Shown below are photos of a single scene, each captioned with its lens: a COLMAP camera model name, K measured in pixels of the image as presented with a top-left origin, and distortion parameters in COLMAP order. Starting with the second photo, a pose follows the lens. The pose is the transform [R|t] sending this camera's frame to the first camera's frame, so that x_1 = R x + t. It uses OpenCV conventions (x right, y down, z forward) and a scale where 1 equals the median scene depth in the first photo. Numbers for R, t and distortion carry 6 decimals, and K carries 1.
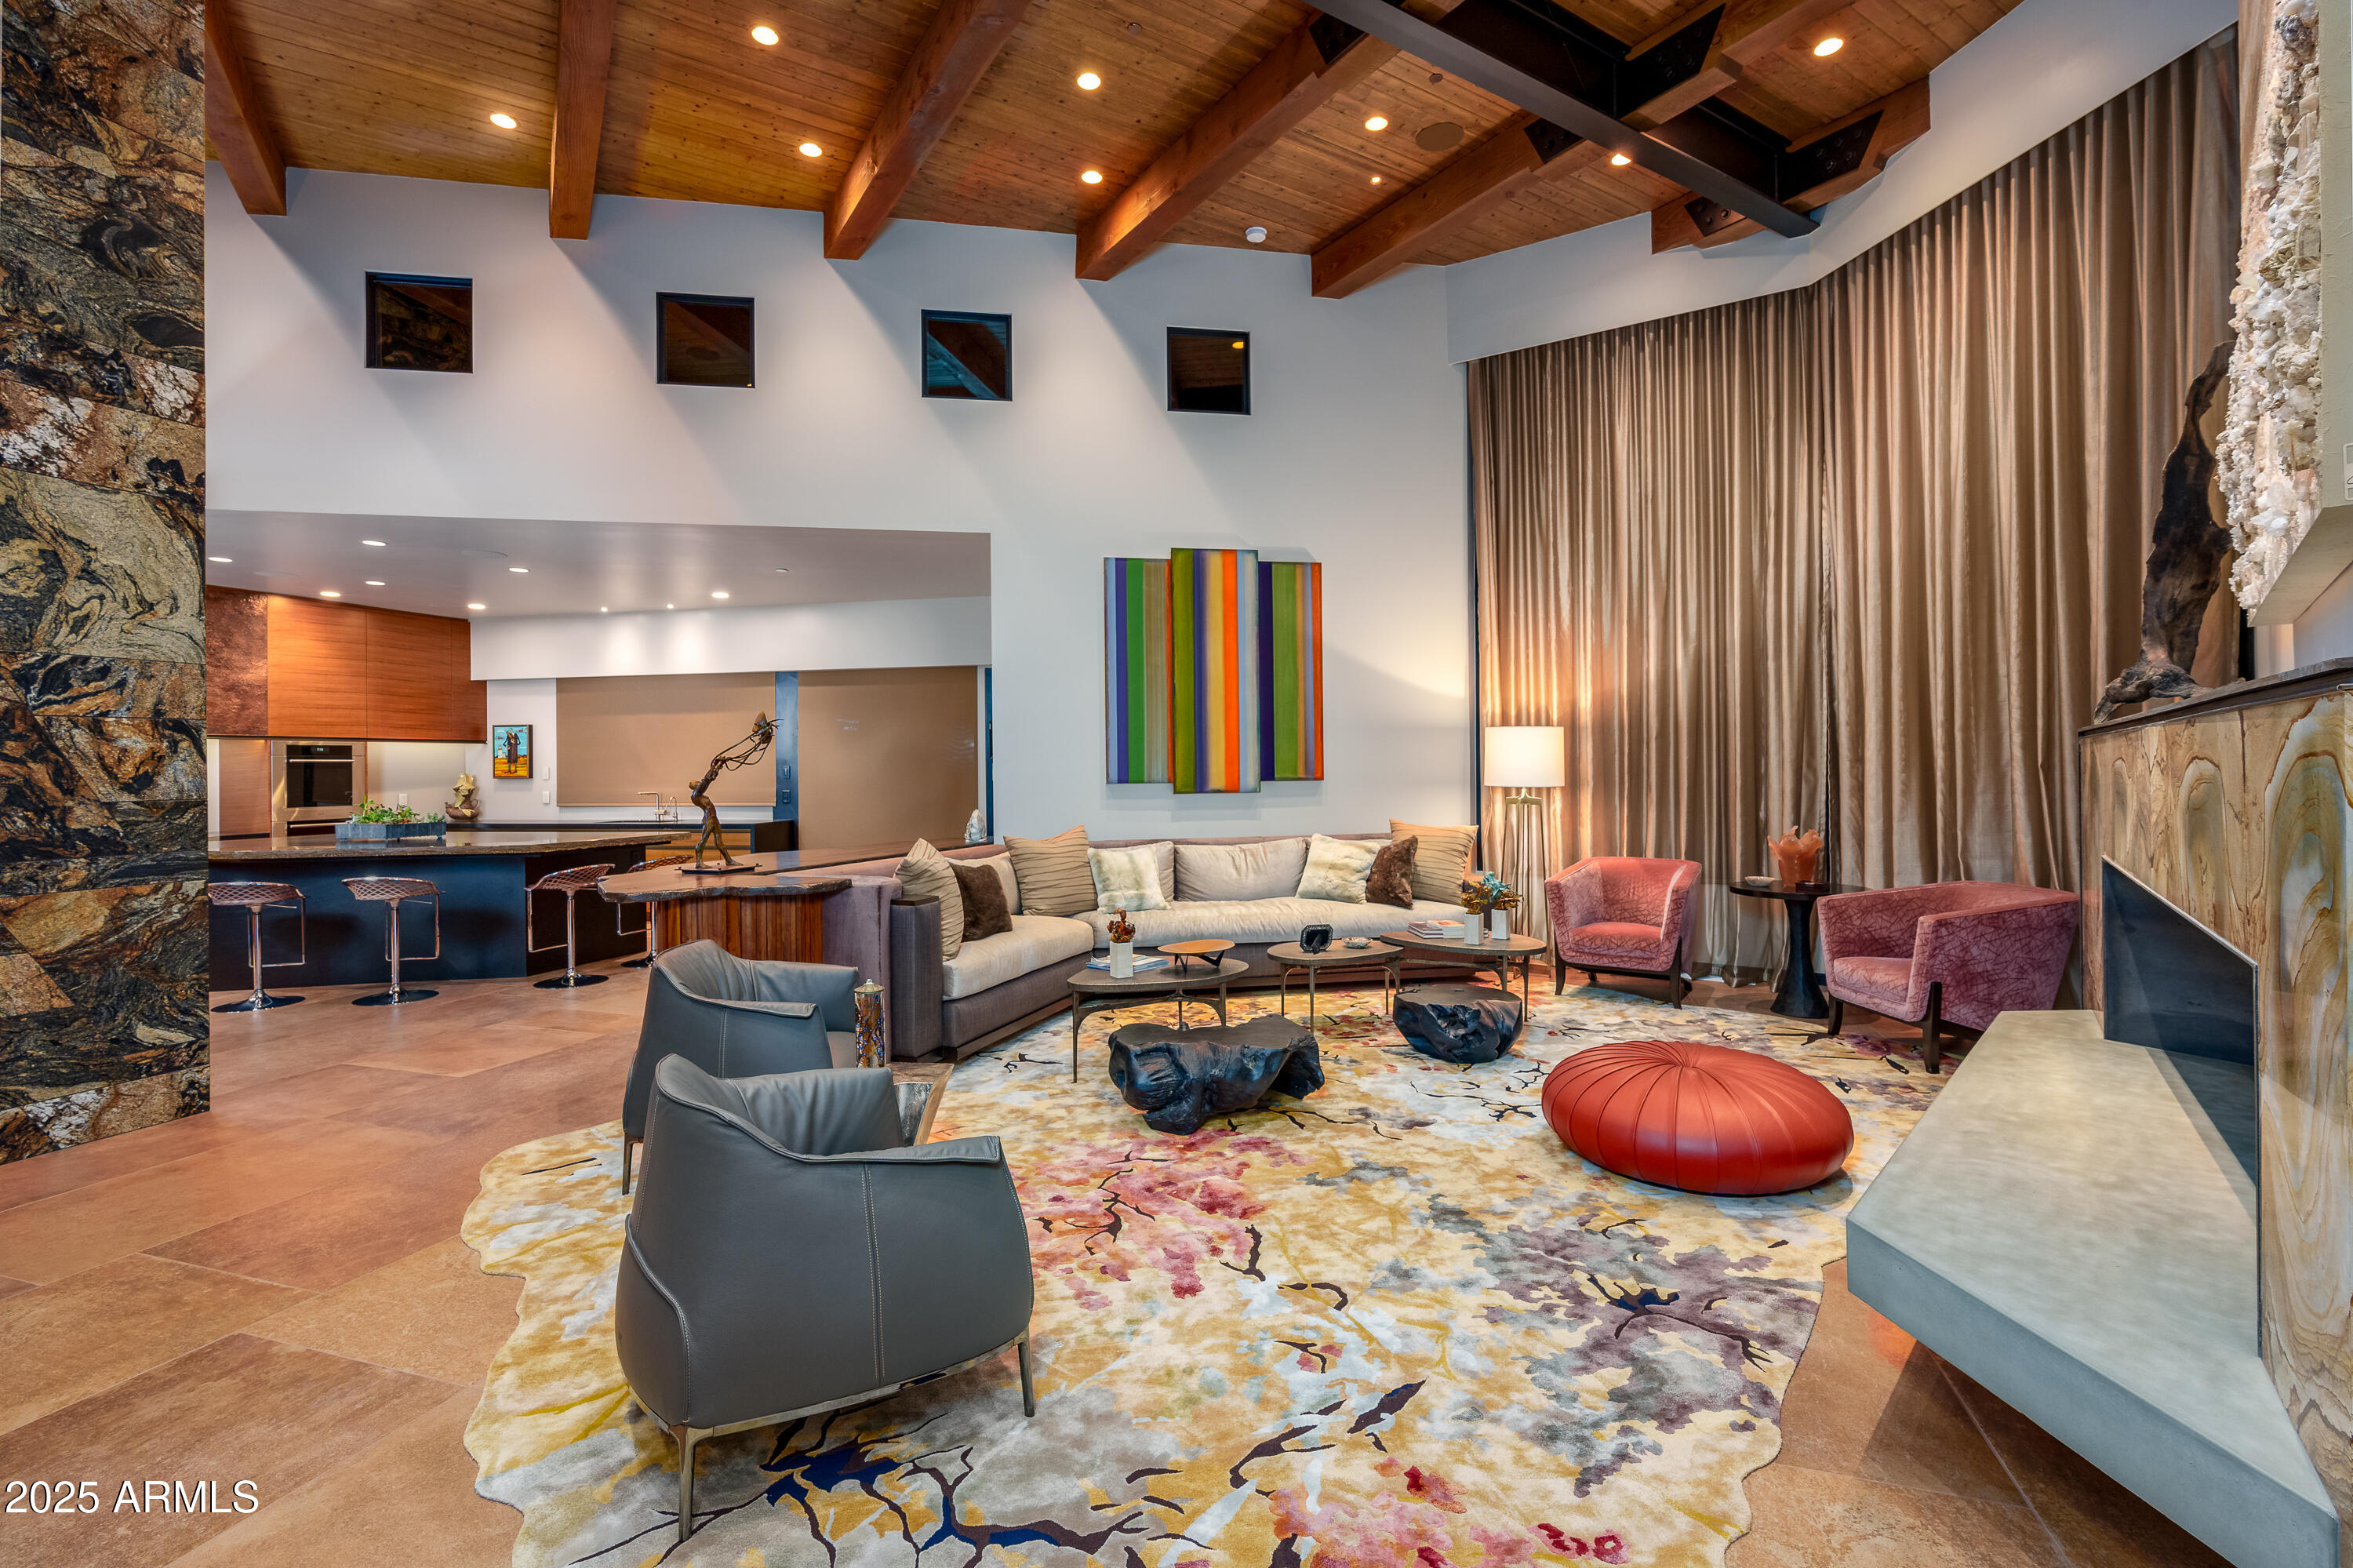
lens RADIAL K [[1064.4, 0, 1193.3], [0, 1064.4, 755.8], [0, 0, 1]] dist [-0.012179, 0.003852]
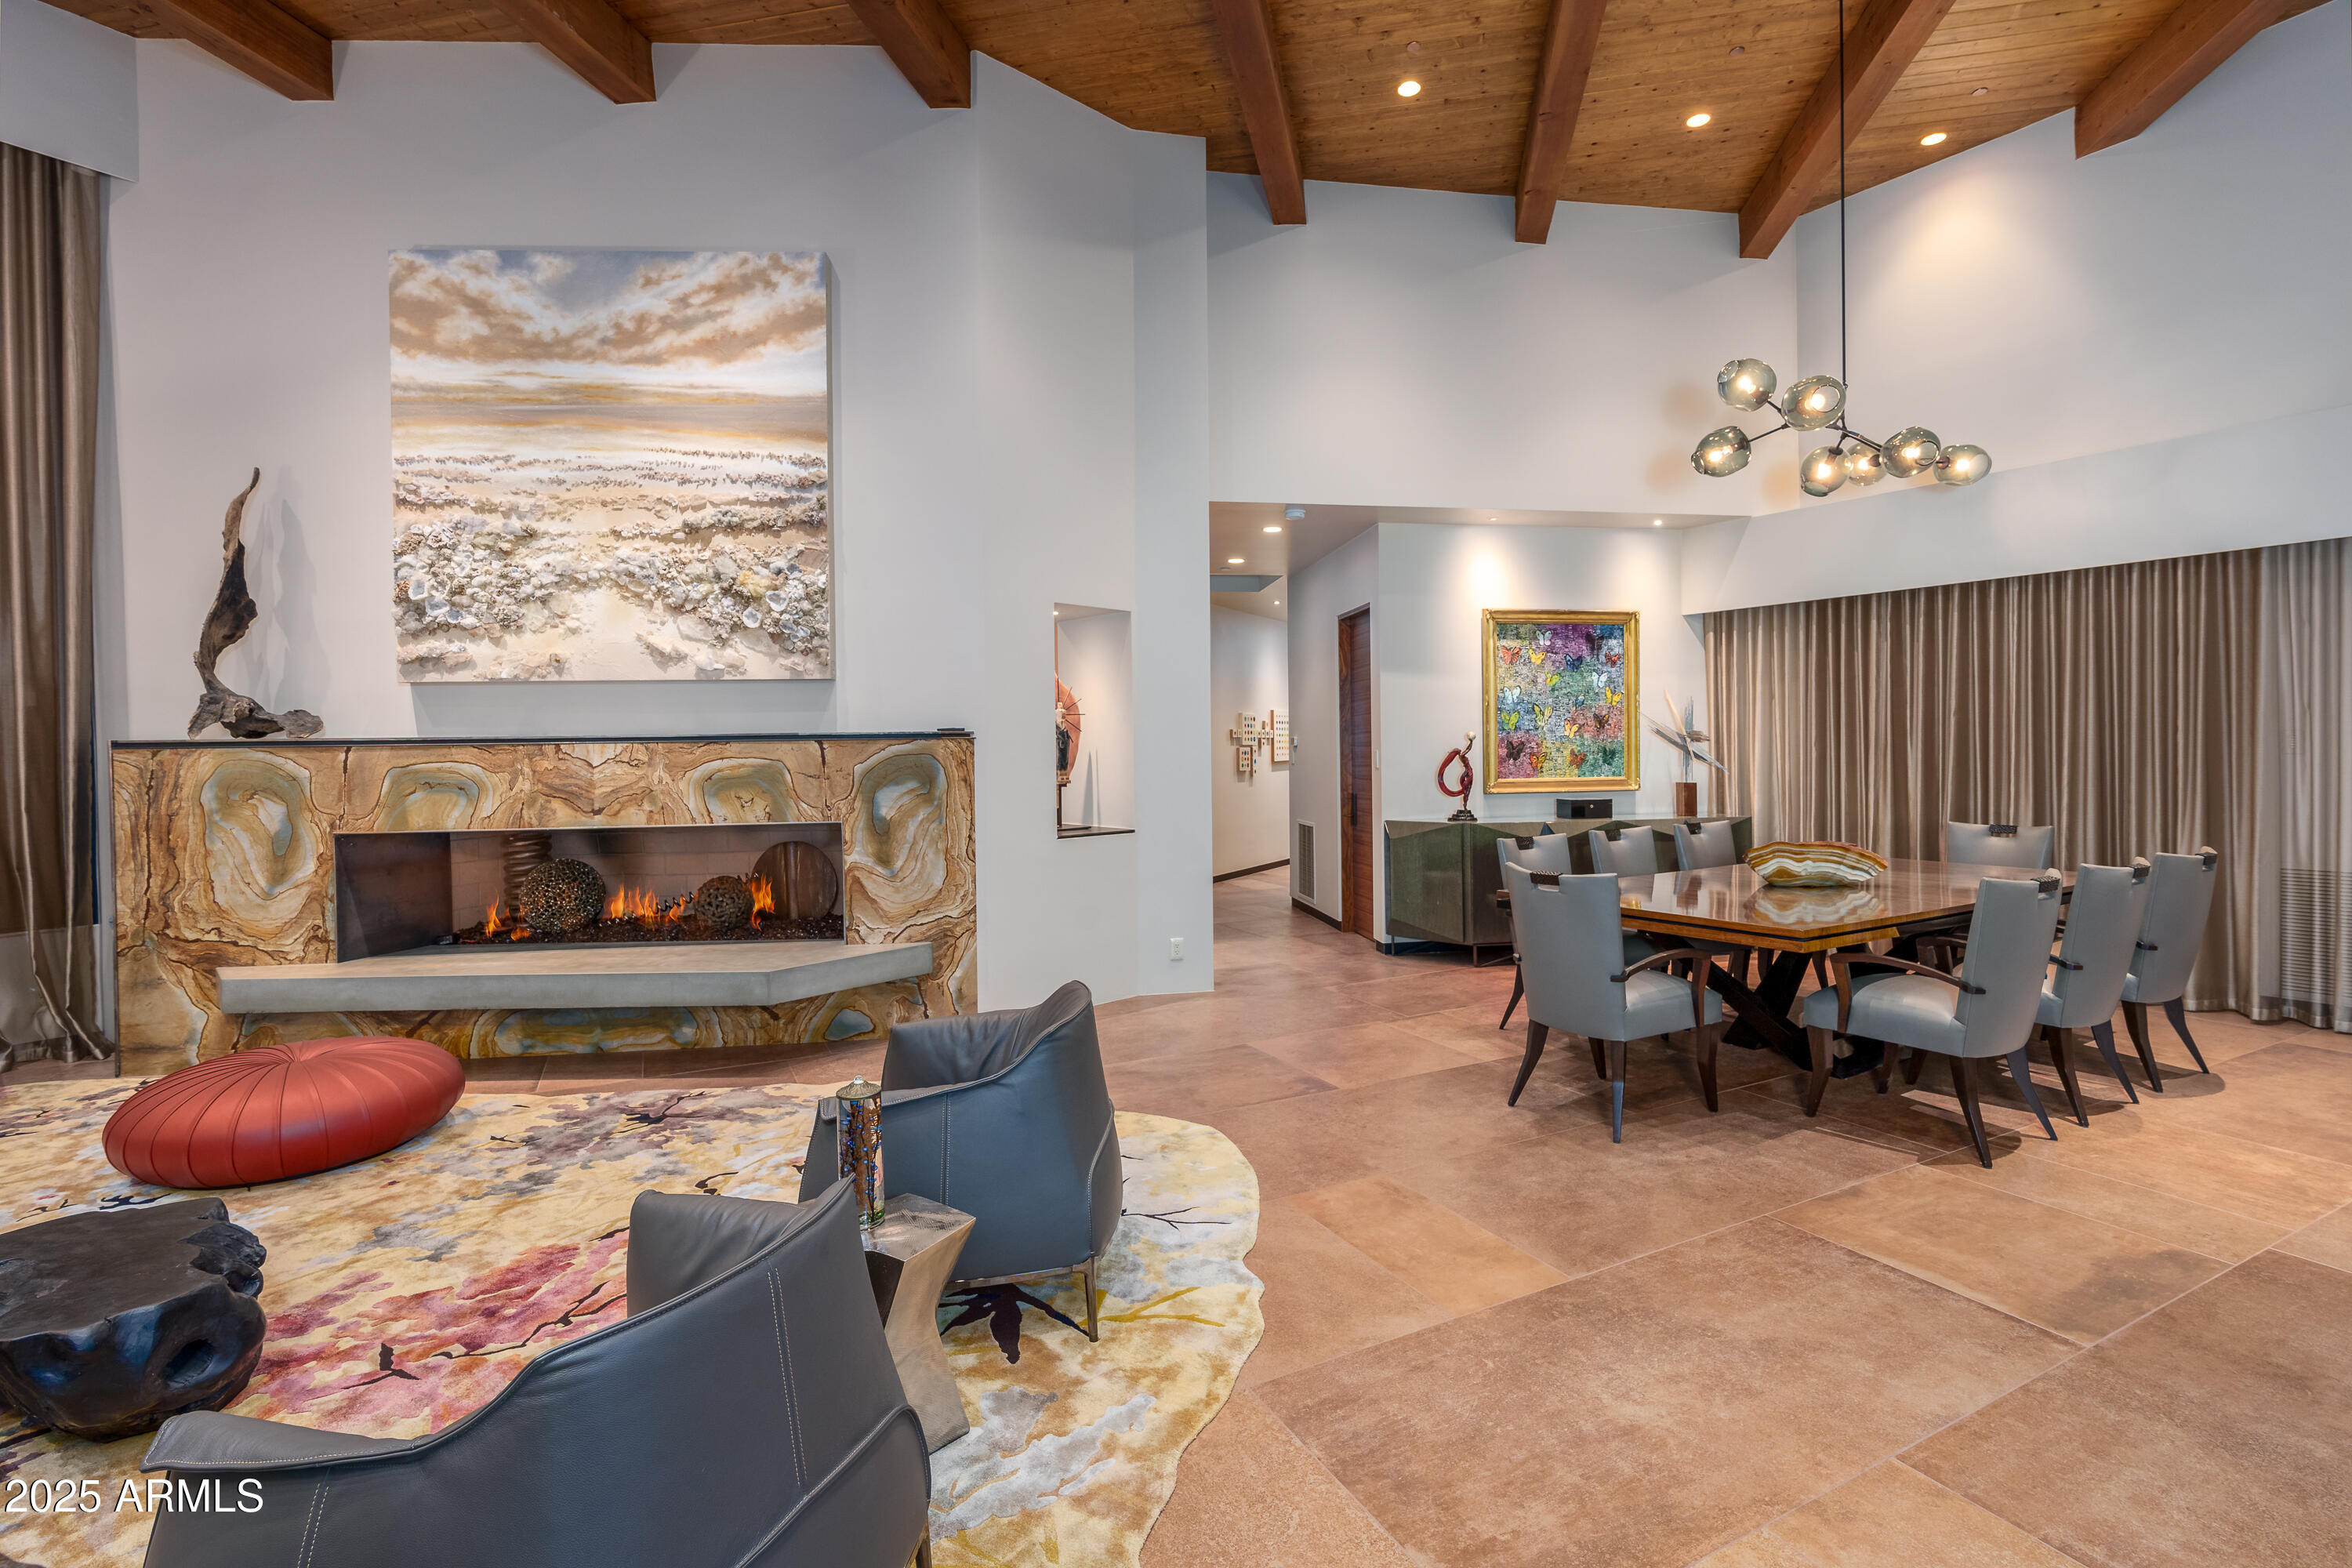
lens RADIAL K [[1063.9, 0, 1181.5], [0, 1063.9, 794.2], [0, 0, 1]] dist [-0.012179, 0.003852]
pose [[-0.704803, -0.018556, 0.709160, -1.013140], [0.005193, 0.999496, 0.031315, 0.006641], [-0.709384, 0.025753, -0.704351, 1.299473]]
